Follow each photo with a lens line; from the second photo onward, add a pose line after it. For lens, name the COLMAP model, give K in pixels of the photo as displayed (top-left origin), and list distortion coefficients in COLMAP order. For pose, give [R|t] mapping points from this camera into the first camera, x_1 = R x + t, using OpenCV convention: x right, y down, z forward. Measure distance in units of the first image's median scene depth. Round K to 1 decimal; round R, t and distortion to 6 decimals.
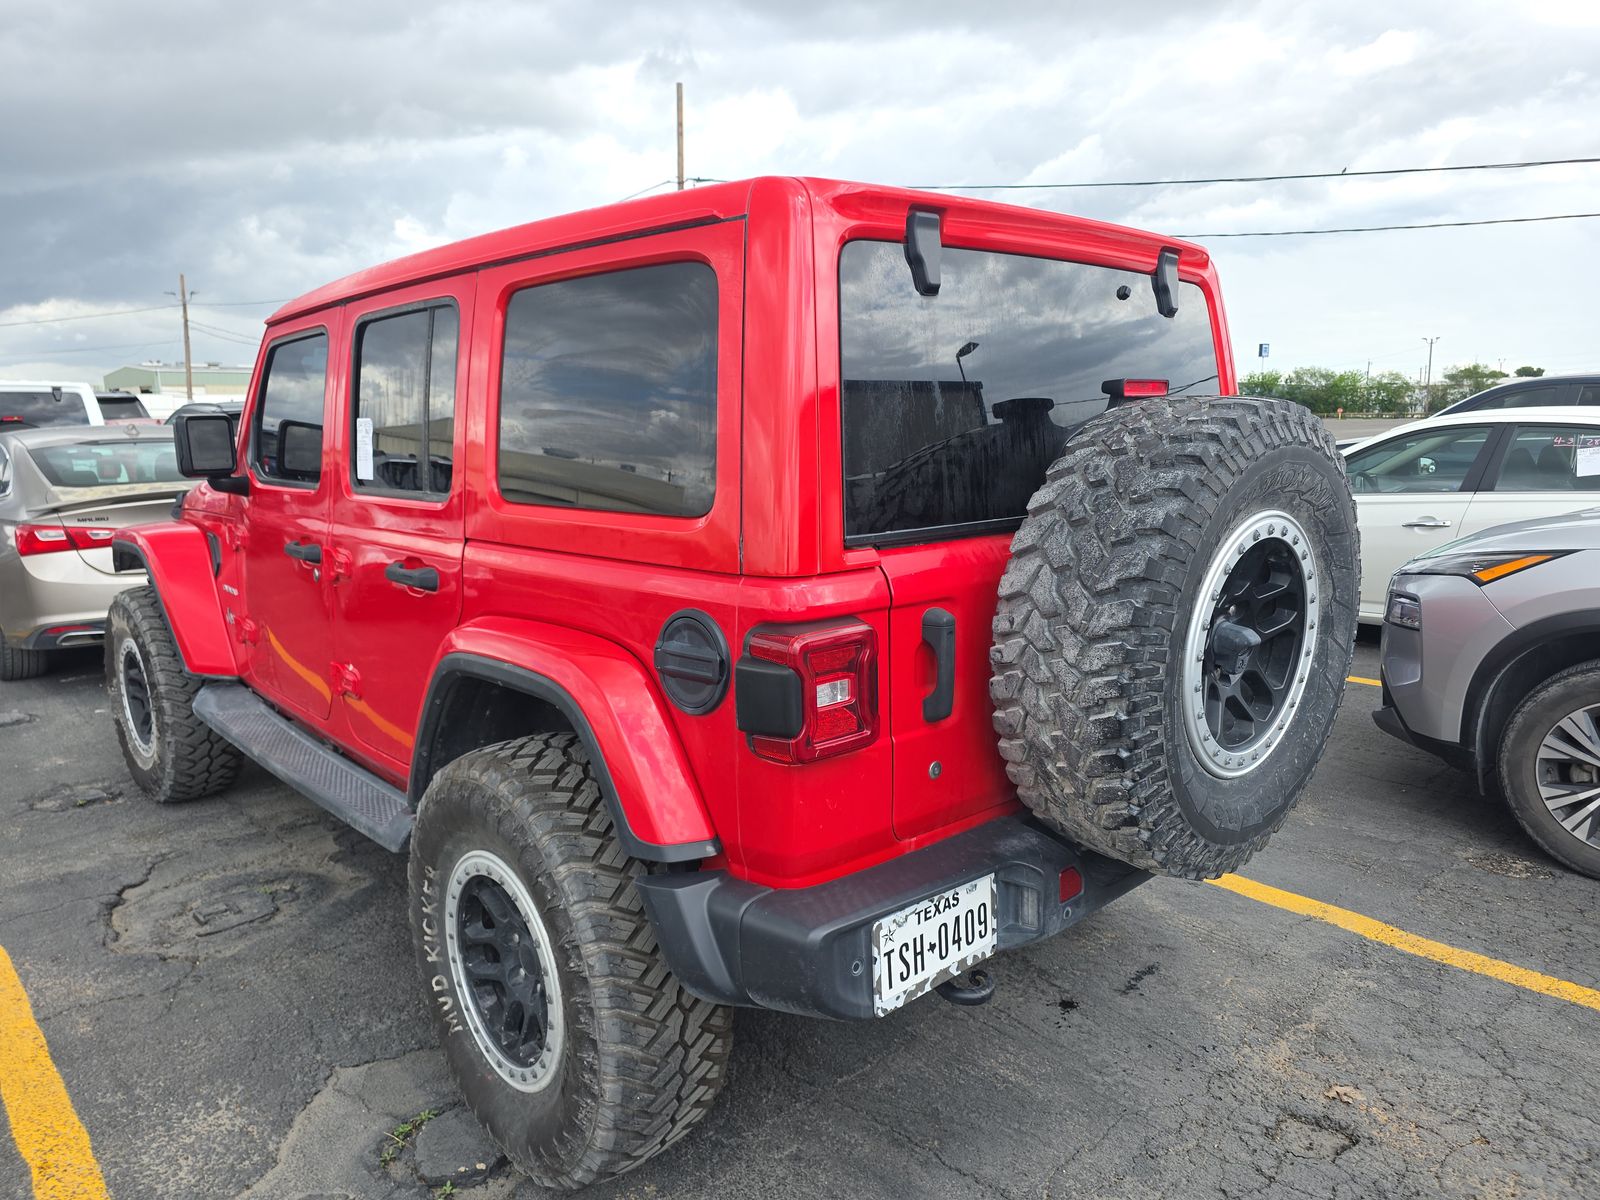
lens RADIAL K [[1121.5, 0, 787.9], [0, 1121.5, 552.3], [0, 0, 1]] dist [0.009480, -0.003026]
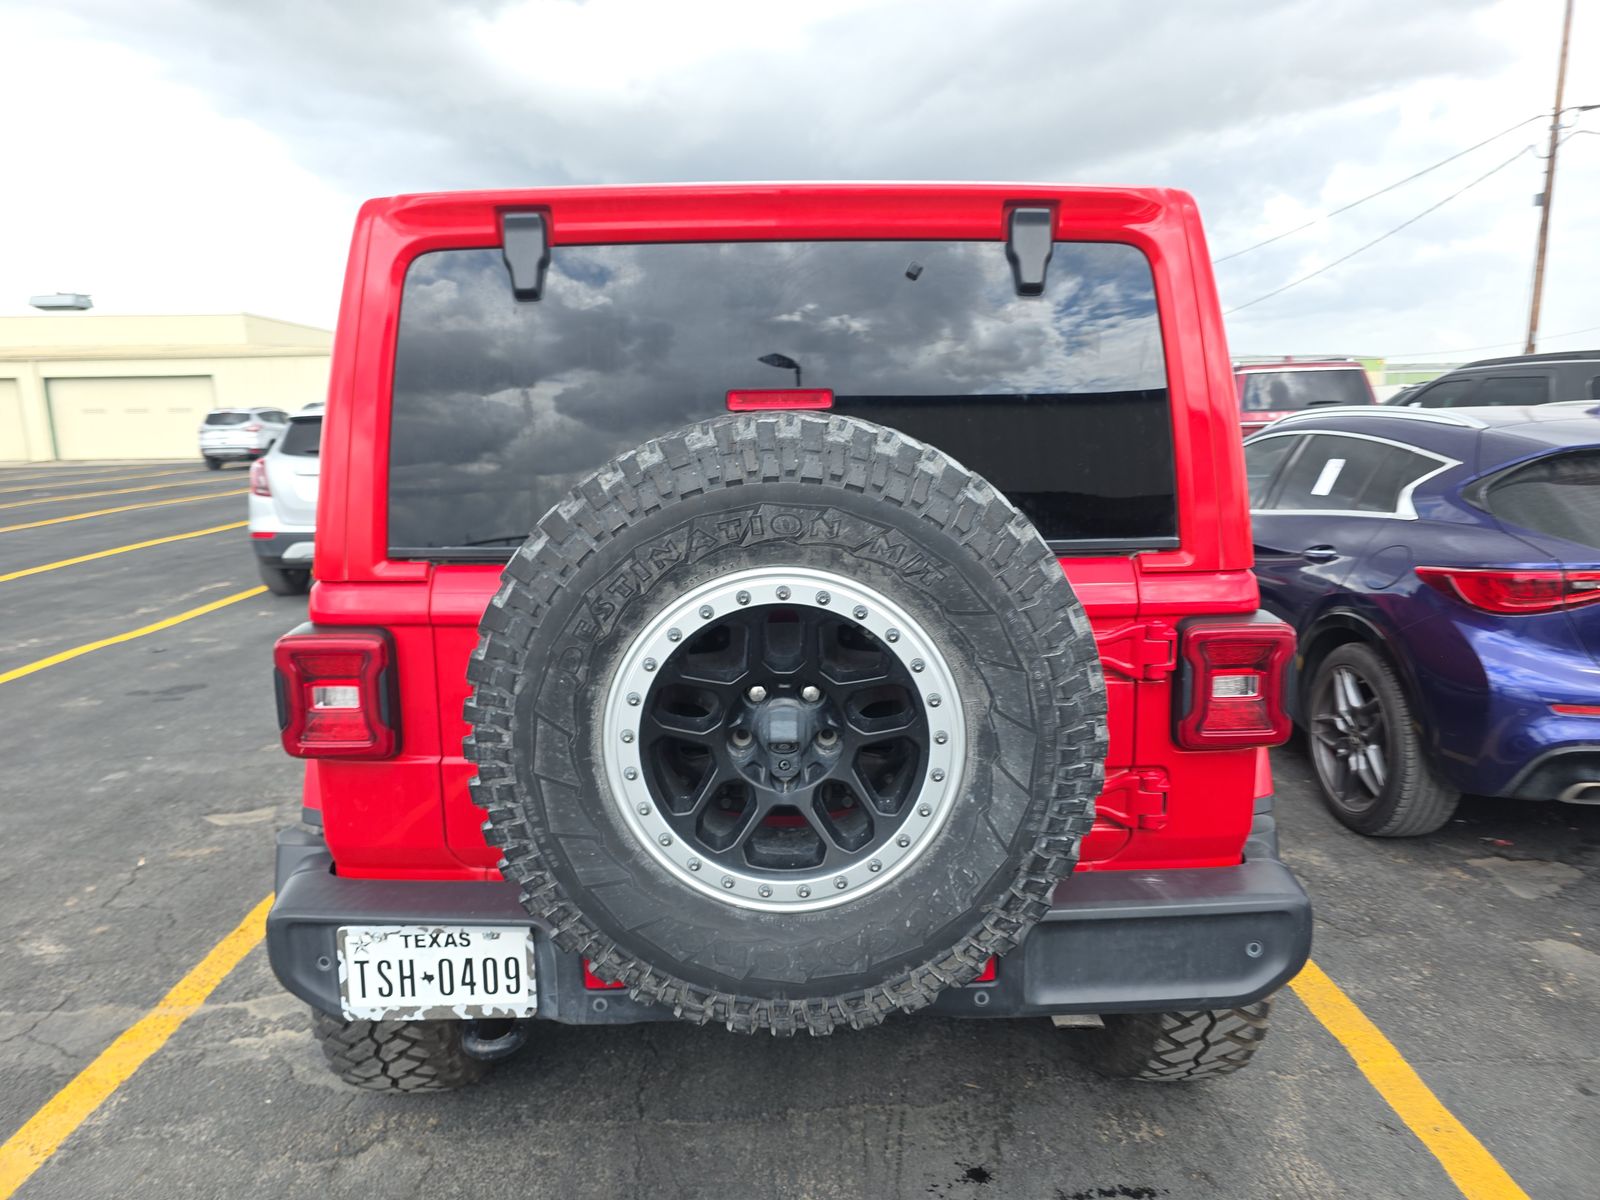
lens RADIAL K [[1121.5, 0, 787.9], [0, 1121.5, 552.3], [0, 0, 1]] dist [0.009480, -0.003026]
pose [[0.736005, 0.091667, -0.670741, 0.957614], [-0.083584, 0.995514, 0.044335, -0.081957], [0.671796, 0.023432, 0.740365, 0.471830]]
